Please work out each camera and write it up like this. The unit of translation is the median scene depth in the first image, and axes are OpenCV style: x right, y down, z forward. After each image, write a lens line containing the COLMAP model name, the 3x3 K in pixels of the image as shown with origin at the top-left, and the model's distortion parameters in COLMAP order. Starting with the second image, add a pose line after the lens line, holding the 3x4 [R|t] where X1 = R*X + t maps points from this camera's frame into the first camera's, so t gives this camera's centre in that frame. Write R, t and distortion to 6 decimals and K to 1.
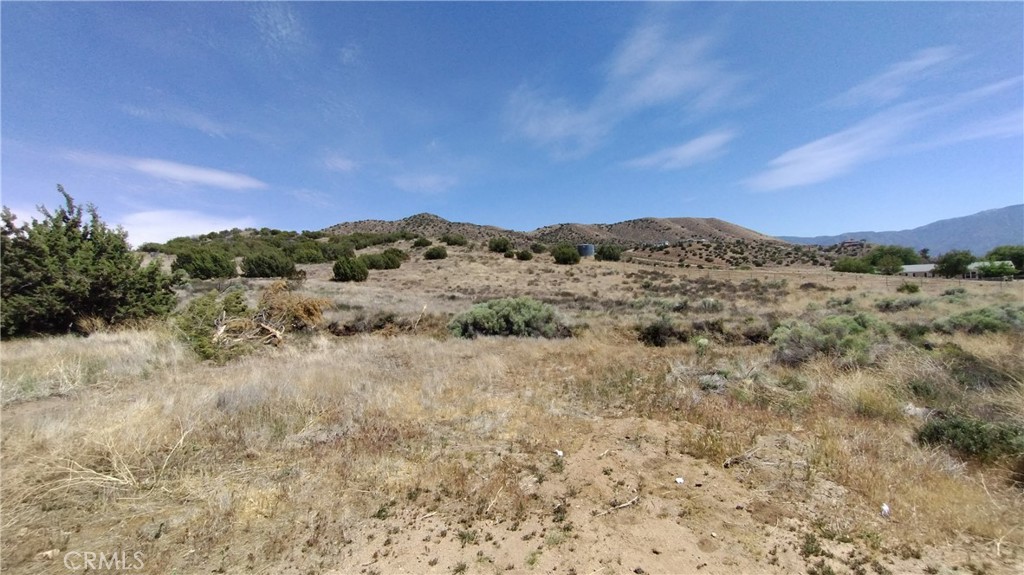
lens RADIAL K [[462.2, 0, 509.1], [0, 462.2, 293.3], [0, 0, 1]] dist [-0.012678, 0.003424]
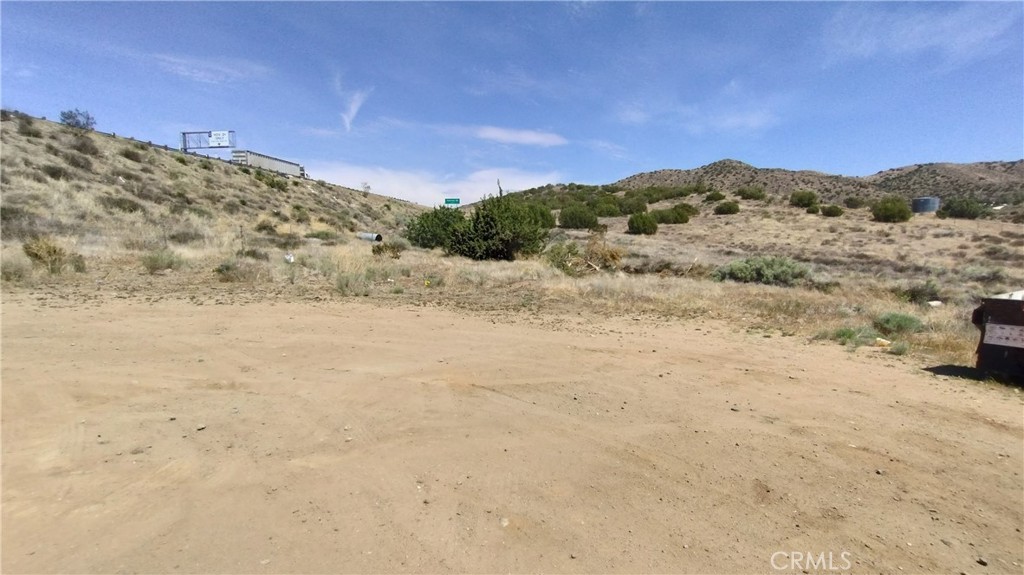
lens RADIAL K [[462.2, 0, 512.2], [0, 462.2, 288.7], [0, 0, 1]] dist [-0.012678, 0.003424]
pose [[0.823493, 0.099472, -0.558538, 0.069823], [-0.045300, 0.992894, 0.110040, -0.003623], [0.565515, -0.065315, 0.822148, -0.202444]]
